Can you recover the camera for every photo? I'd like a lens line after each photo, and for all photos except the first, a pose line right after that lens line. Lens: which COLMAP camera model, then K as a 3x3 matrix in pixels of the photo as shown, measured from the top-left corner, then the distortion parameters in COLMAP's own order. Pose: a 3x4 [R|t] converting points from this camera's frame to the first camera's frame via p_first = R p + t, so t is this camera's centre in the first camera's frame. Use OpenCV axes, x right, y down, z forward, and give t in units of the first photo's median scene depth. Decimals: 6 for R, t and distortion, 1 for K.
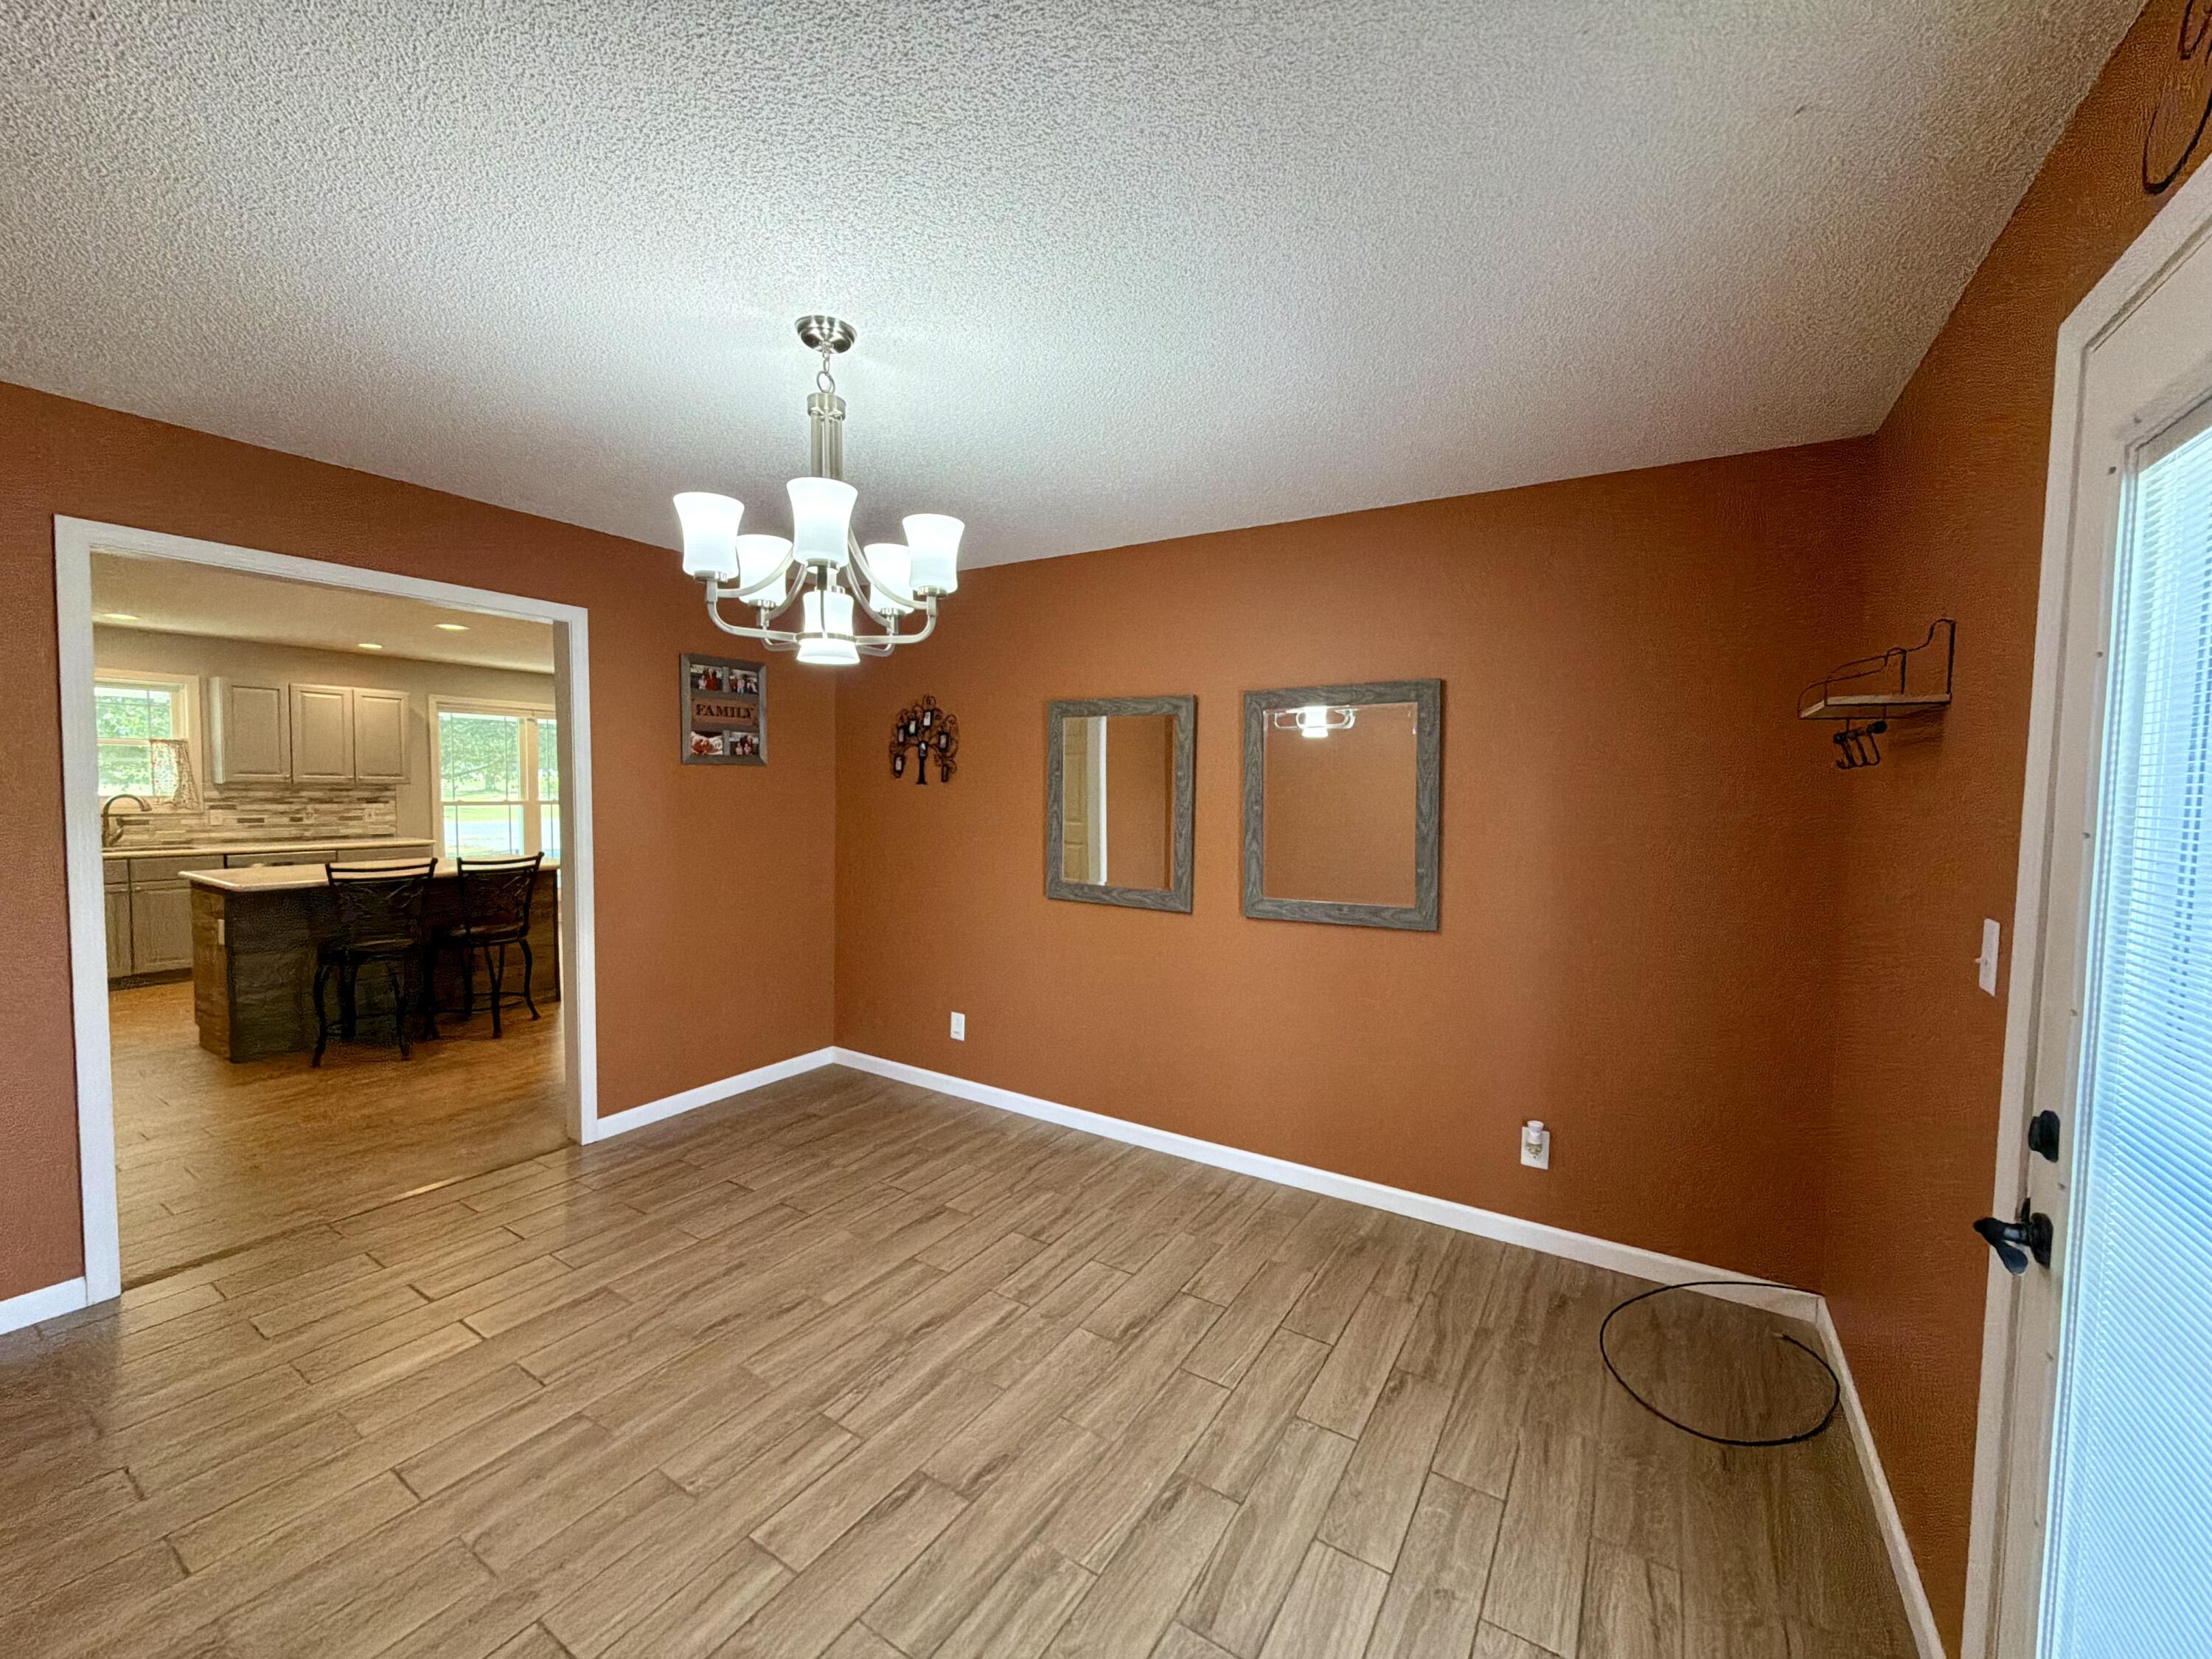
lens RADIAL K [[892.1, 0, 1106.0], [0, 892.1, 829.5], [0, 0, 1]] dist [-0.000861, -0.000082]
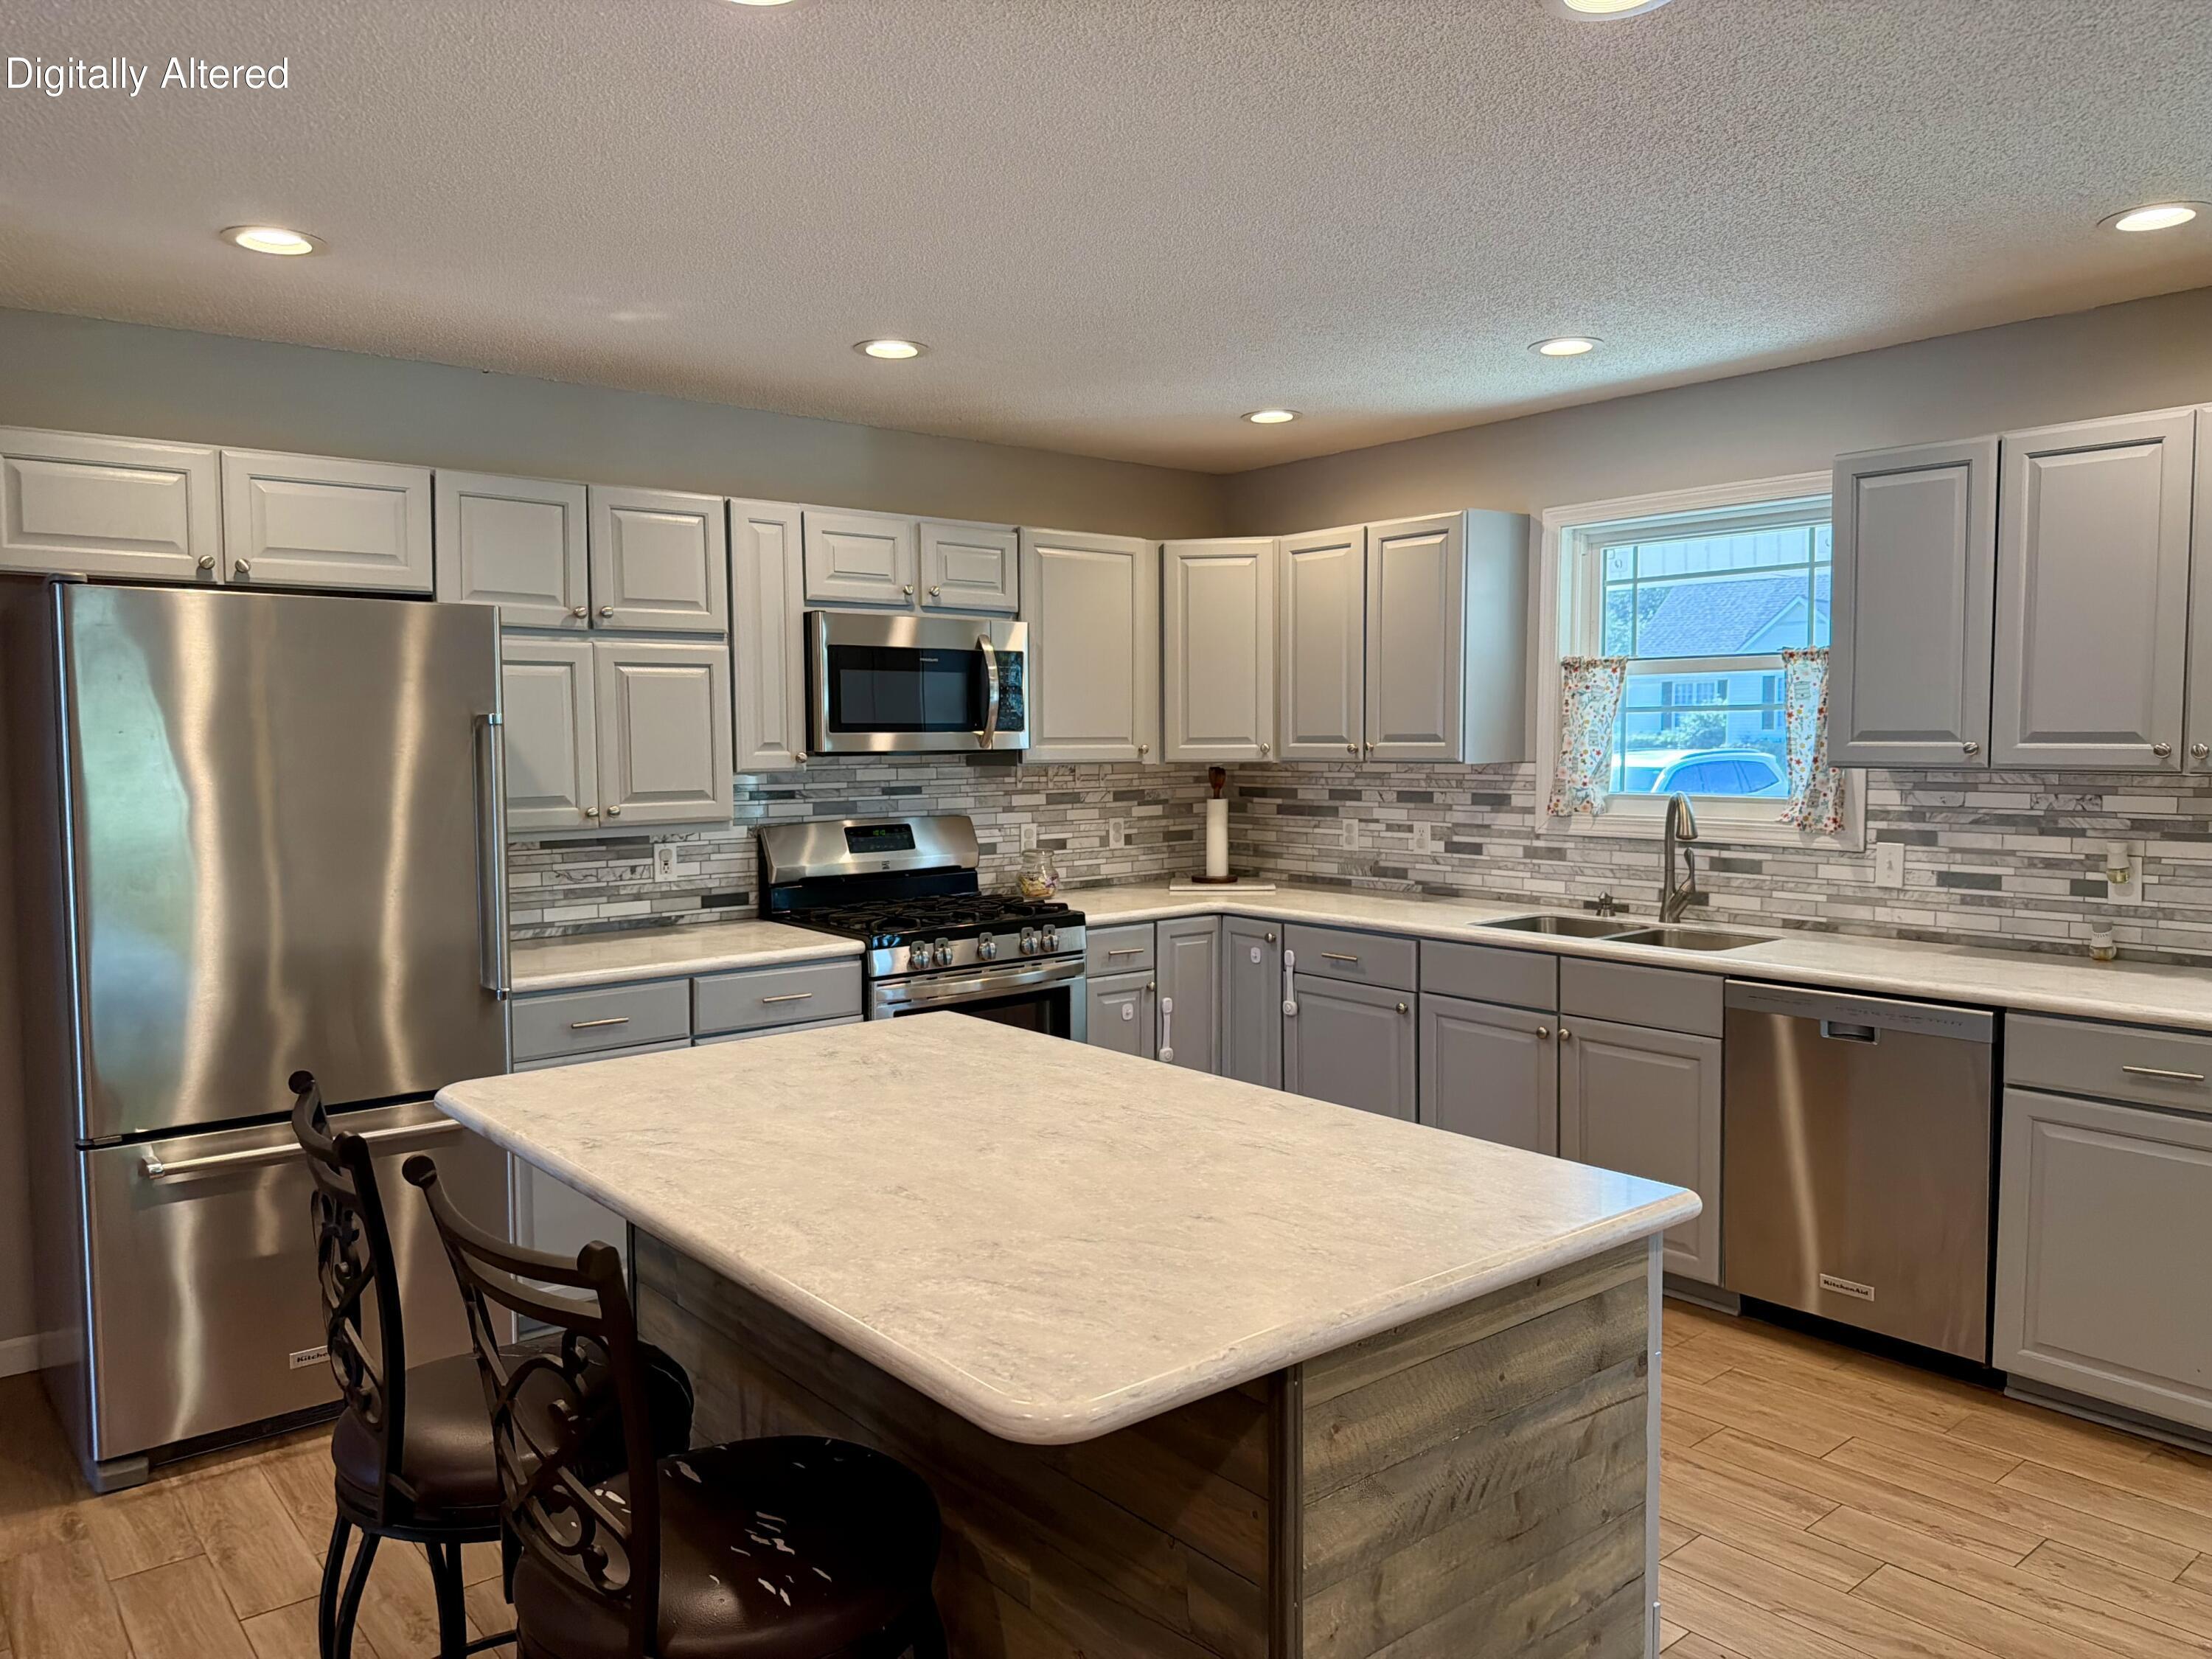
lens RADIAL K [[1540.1, 0, 1101.3], [0, 1540.1, 838.7], [0, 0, 1]] dist [0.155933, -0.297229]
pose [[-0.319967, 0.053167, -0.945936, -1.034093], [-0.045593, 0.996403, 0.071426, -0.173676], [0.946331, 0.065982, -0.316392, 2.919709]]
